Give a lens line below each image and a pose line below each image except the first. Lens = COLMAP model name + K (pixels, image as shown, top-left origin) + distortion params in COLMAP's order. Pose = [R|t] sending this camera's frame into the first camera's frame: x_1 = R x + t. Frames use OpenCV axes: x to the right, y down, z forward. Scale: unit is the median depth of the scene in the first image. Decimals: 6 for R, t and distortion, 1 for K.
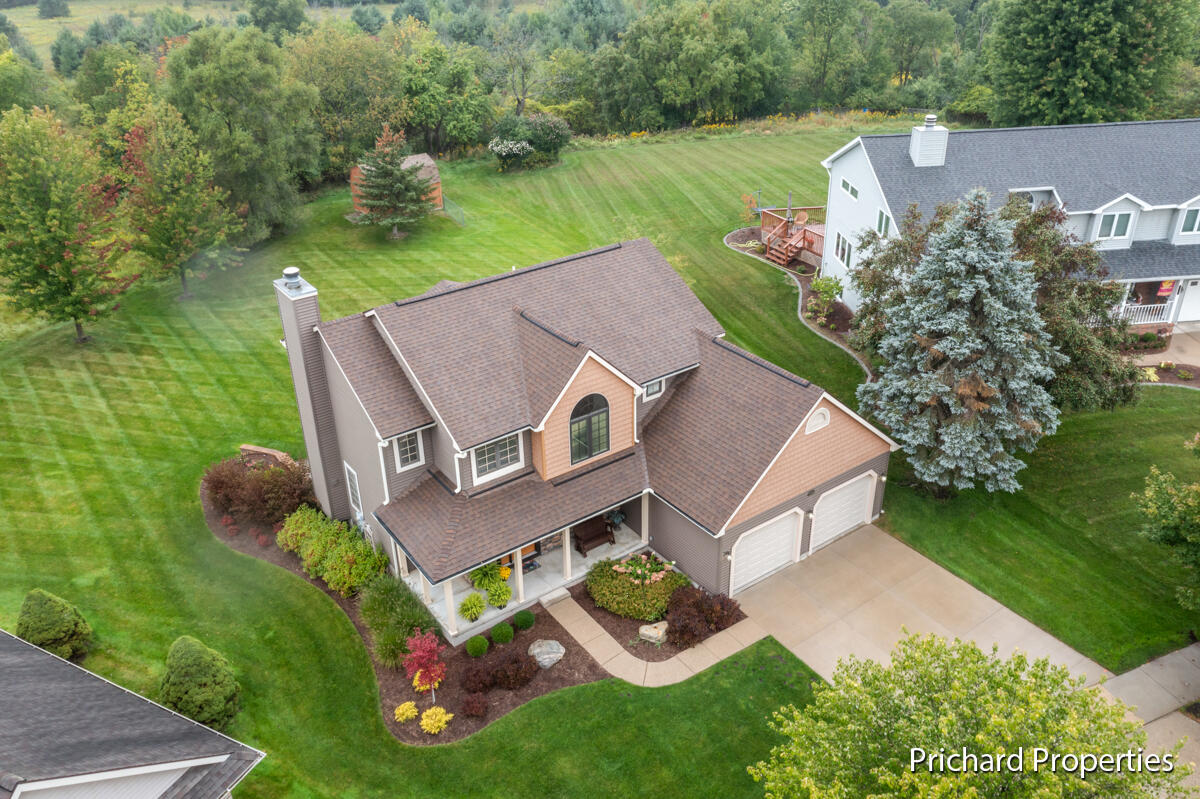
lens RADIAL K [[950.7, 0, 598.1], [0, 950.7, 405.2], [0, 0, 1]] dist [-0.003272, 0.007803]
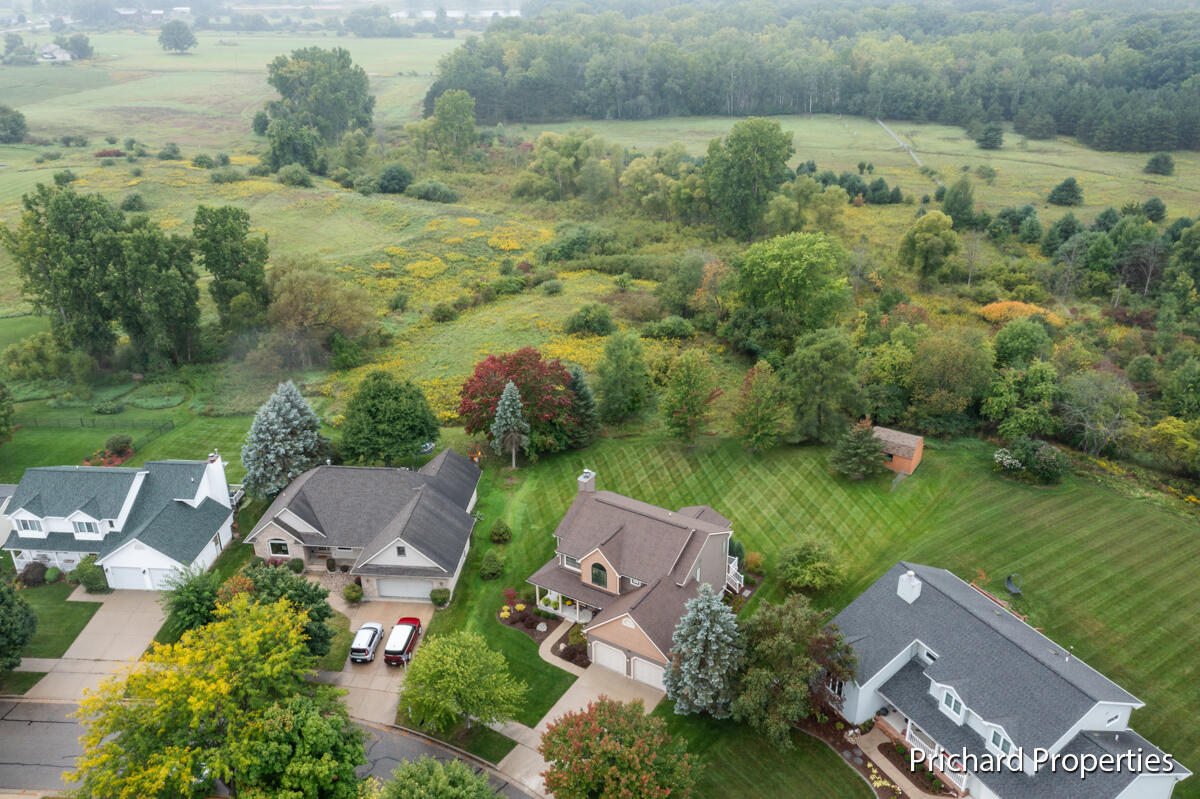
lens RADIAL K [[950.7, 0, 598.1], [0, 950.7, 405.2], [0, 0, 1]] dist [-0.003272, 0.007803]
pose [[0.366789, 0.412388, -0.833908, 1.872852], [-0.441048, 0.866326, 0.234428, -0.940170], [0.819111, 0.281808, 0.499642, -0.423735]]
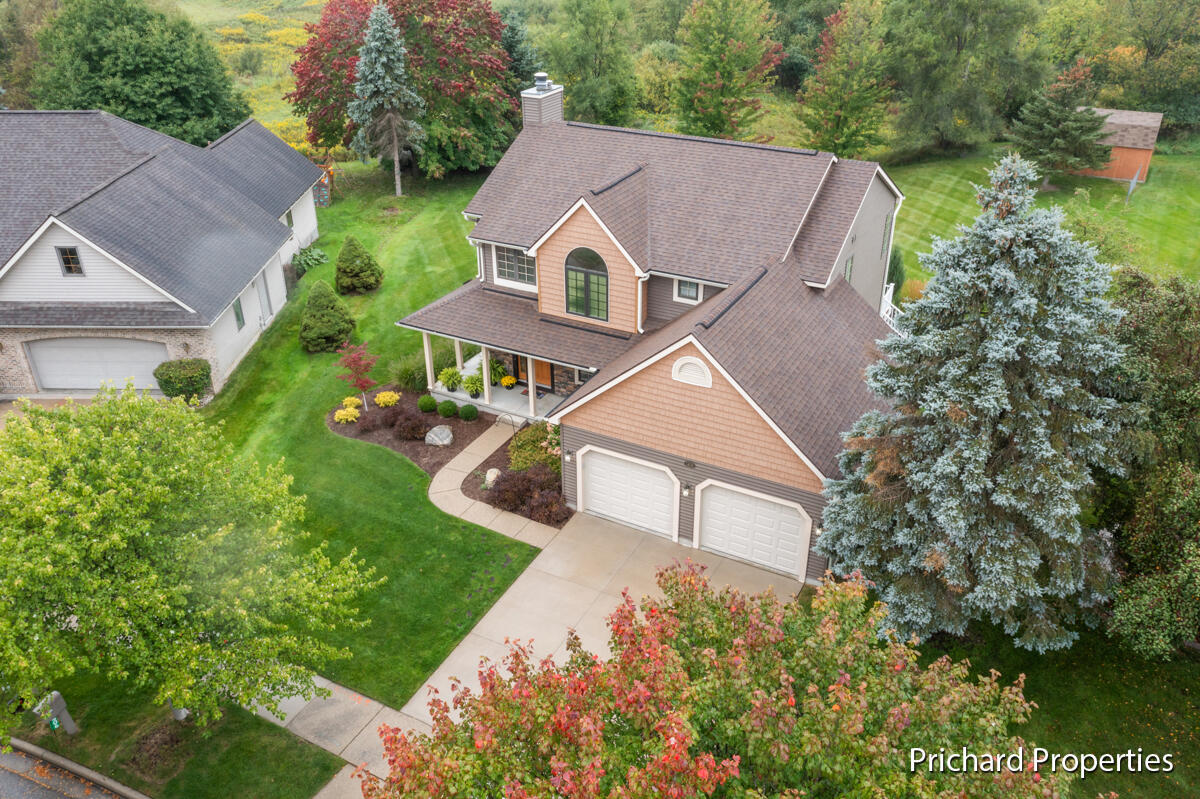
lens RADIAL K [[955.7, 0, 596.6], [0, 955.7, 398.3], [0, 0, 1]] dist [-0.004952, 0.011738]
pose [[0.425790, 0.451349, -0.784211, 0.771629], [-0.431540, 0.863077, 0.262433, -0.129705], [0.795284, 0.226677, 0.562265, 0.452522]]
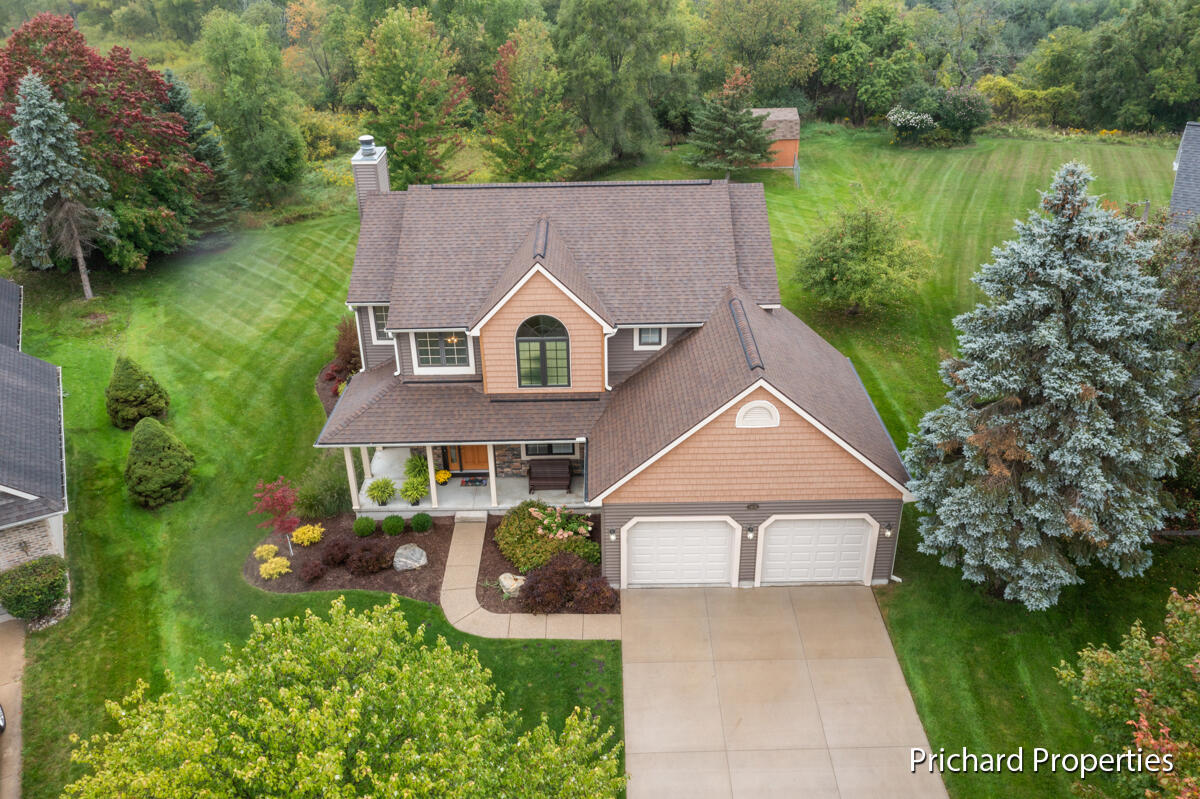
lens RADIAL K [[955.7, 0, 596.6], [0, 955.7, 398.3], [0, 0, 1]] dist [-0.004952, 0.011738]
pose [[0.810200, 0.281884, -0.513924, 0.486946], [-0.280531, 0.956312, 0.082276, -0.023353], [0.514664, 0.077511, 0.853881, 0.230062]]
